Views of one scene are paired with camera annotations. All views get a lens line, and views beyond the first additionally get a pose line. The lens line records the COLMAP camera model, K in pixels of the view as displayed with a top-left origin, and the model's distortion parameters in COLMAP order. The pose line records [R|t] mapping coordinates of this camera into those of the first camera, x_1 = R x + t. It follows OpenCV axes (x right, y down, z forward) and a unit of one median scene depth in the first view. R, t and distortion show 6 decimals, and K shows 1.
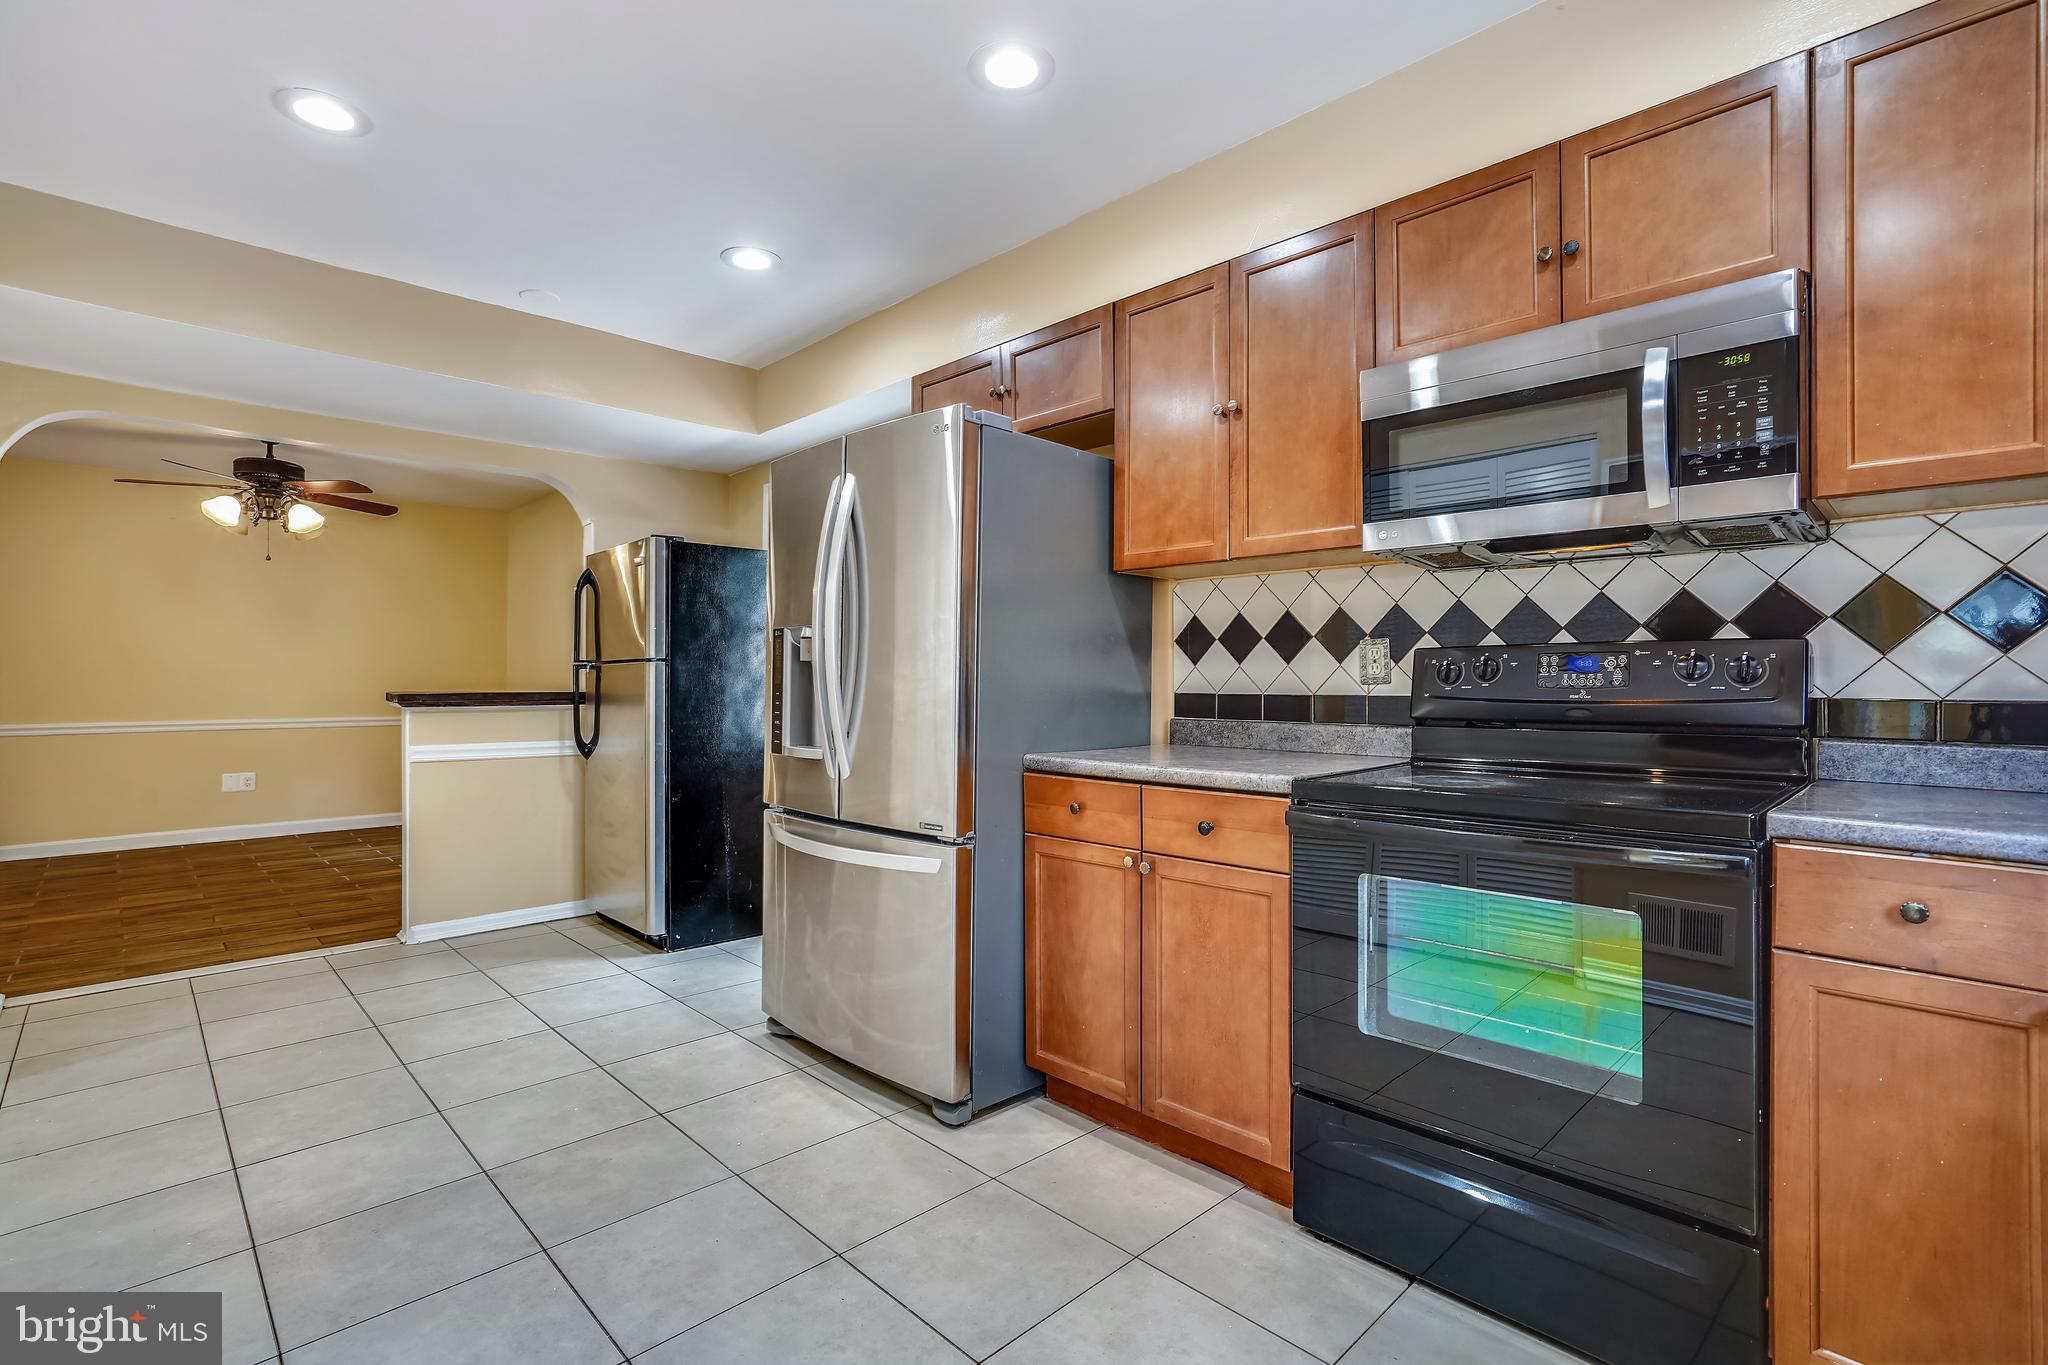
lens RADIAL K [[947.7, 0, 1025.6], [0, 947.7, 684.6], [0, 0, 1]] dist [-0.033104, 0.013667]
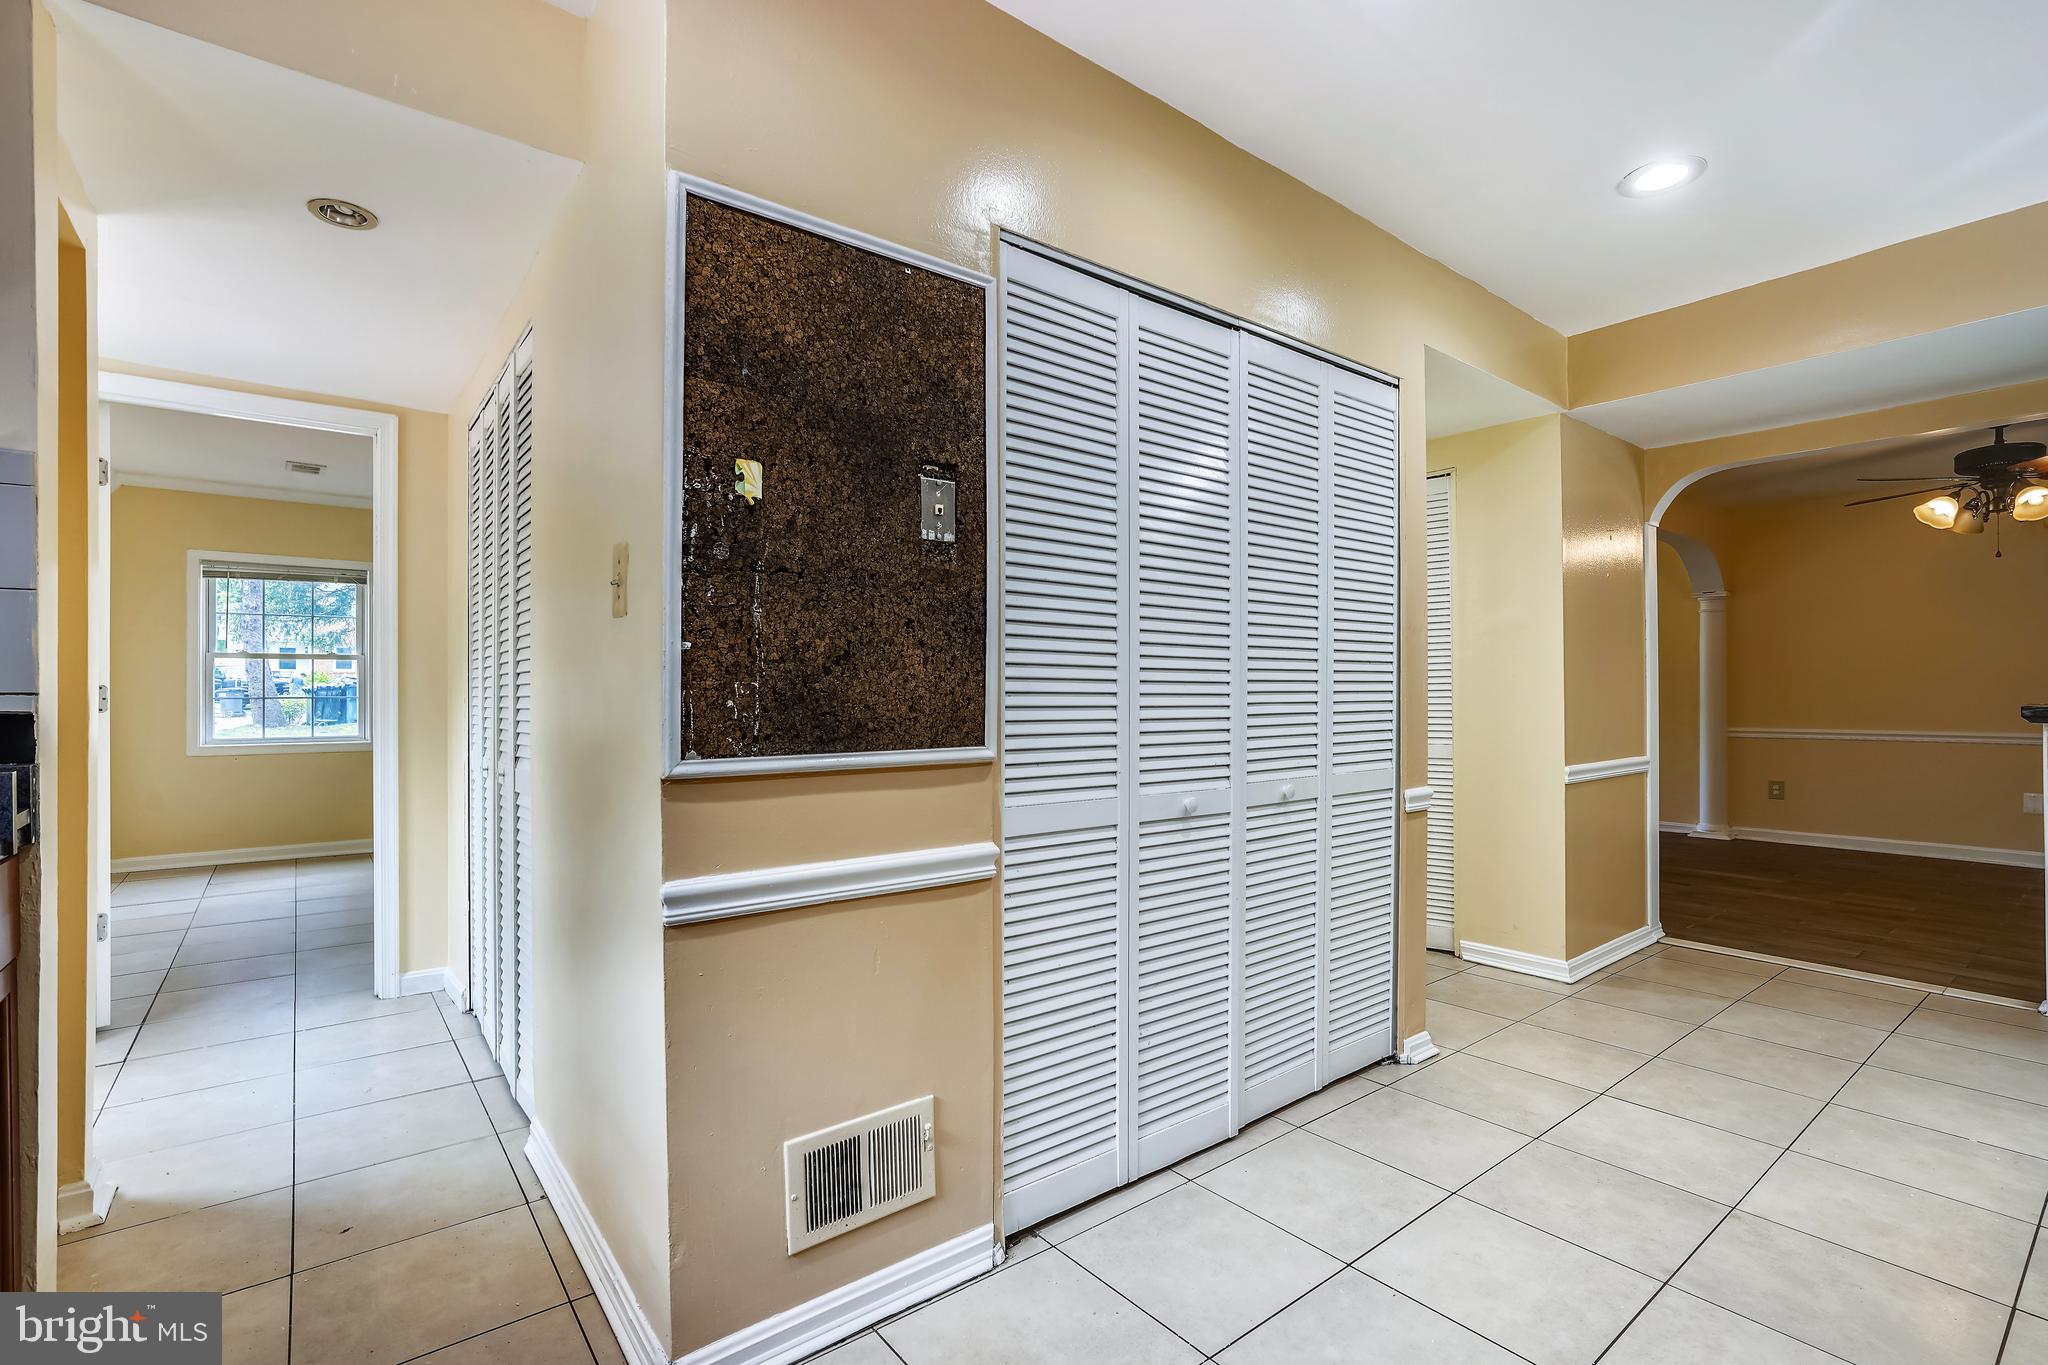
lens RADIAL K [[947.7, 0, 1029.3], [0, 947.7, 684.3], [0, 0, 1]] dist [-0.033104, 0.013667]
pose [[-0.109124, -0.006486, -0.994007, 0.194141], [-0.004251, 0.999973, -0.006058, -0.000815], [0.994019, 0.003565, -0.109149, 0.171530]]
